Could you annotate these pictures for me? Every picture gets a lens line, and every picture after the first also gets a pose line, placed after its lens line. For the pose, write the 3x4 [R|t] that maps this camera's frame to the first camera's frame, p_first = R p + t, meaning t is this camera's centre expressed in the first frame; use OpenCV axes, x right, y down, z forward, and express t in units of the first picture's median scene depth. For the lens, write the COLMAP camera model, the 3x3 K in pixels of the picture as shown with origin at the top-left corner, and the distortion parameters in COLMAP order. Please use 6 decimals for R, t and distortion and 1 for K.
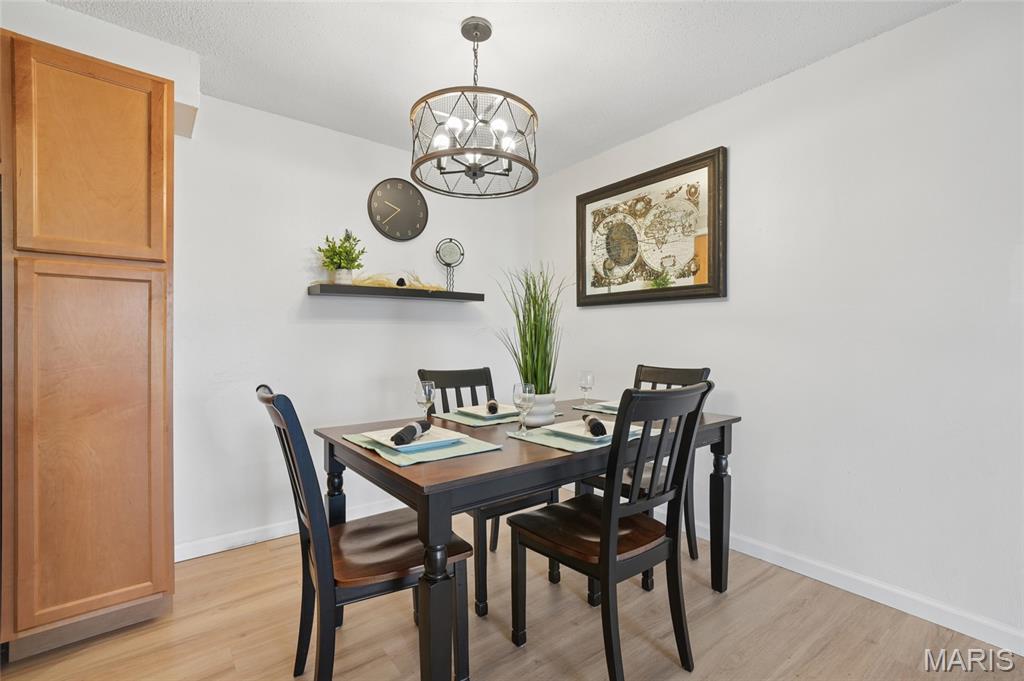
lens RADIAL K [[441.5, 0, 503.0], [0, 441.5, 342.0], [0, 0, 1]] dist [0.003152, 0.002108]
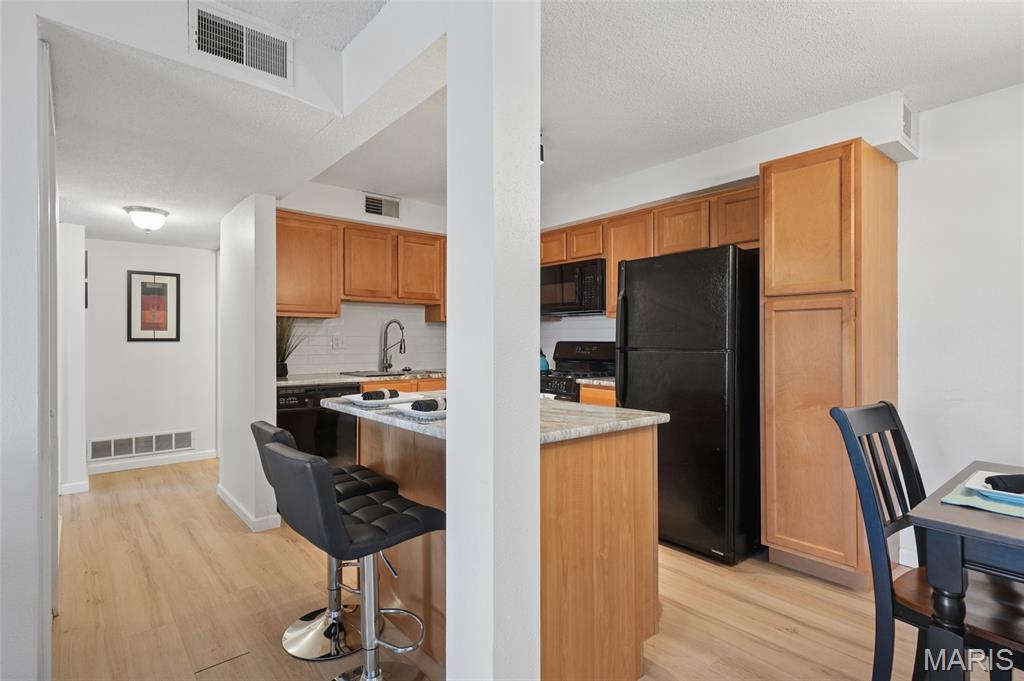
lens RADIAL K [[513.8, 0, 506.1], [0, 513.8, 342.6], [0, 0, 1]] dist [0.010802, 0.000719]
pose [[0.035164, 0.006882, -0.999358, 0.394588], [-0.009373, 0.999935, 0.006556, -0.027754], [0.999338, 0.009136, 0.035226, 0.011209]]
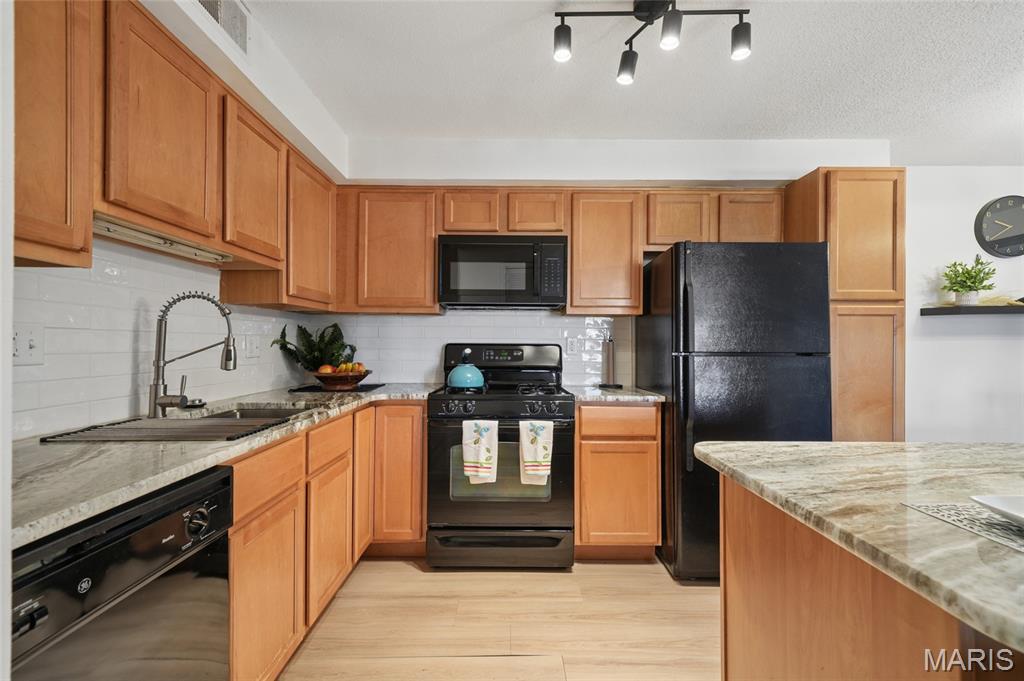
lens RADIAL K [[441.5, 0, 513.2], [0, 441.5, 340.8], [0, 0, 1]] dist [0.003152, 0.002108]
pose [[0.801705, 0.004928, -0.597700, -0.599376], [-0.011899, 0.999899, -0.007716, -0.020639], [0.597602, 0.013297, 0.801683, -0.537967]]
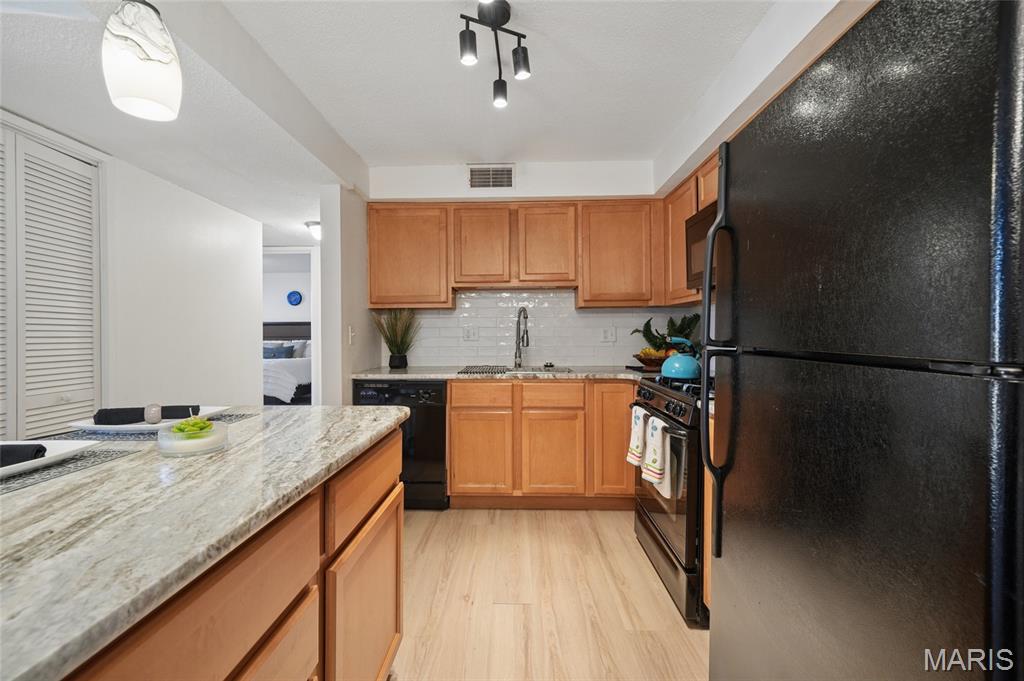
lens RADIAL K [[441.5, 0, 514.4], [0, 441.5, 335.1], [0, 0, 1]] dist [0.003152, 0.002108]
pose [[-0.627643, 0.013693, -0.778381, -0.330630], [0.002312, 0.999874, 0.015725, -0.029695], [0.778498, 0.008070, -0.627595, 0.480984]]
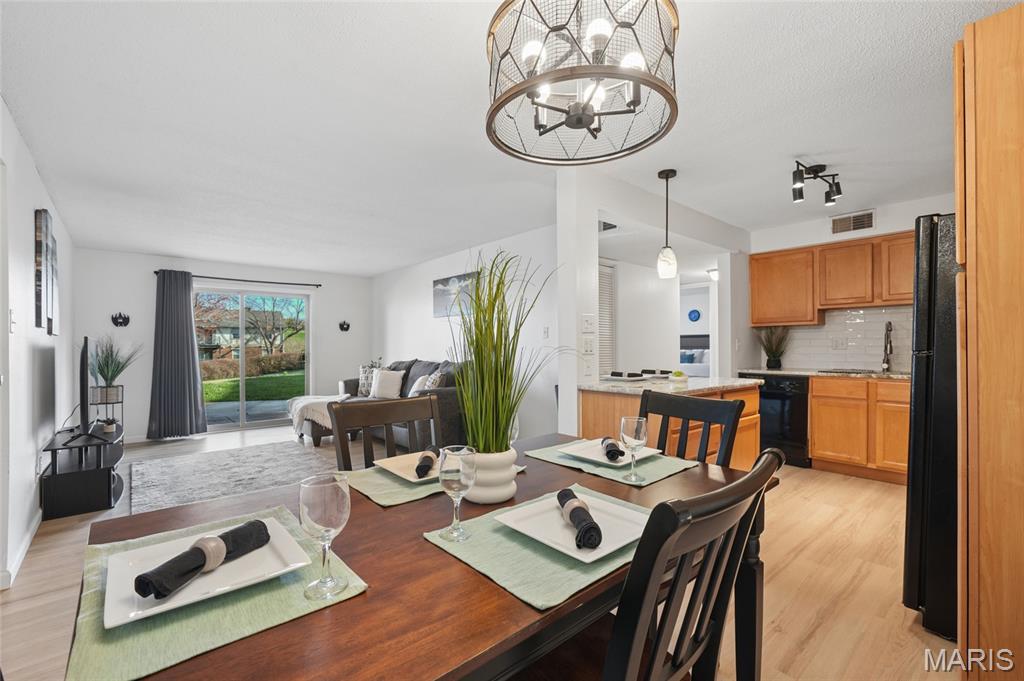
lens RADIAL K [[441.5, 0, 506.5], [0, 441.5, 344.4], [0, 0, 1]] dist [0.003152, 0.002108]
pose [[-0.999225, 0.011428, -0.037666, 0.049627], [0.011187, 0.999916, 0.006592, -0.035619], [0.037738, 0.006166, -0.999269, 1.191481]]
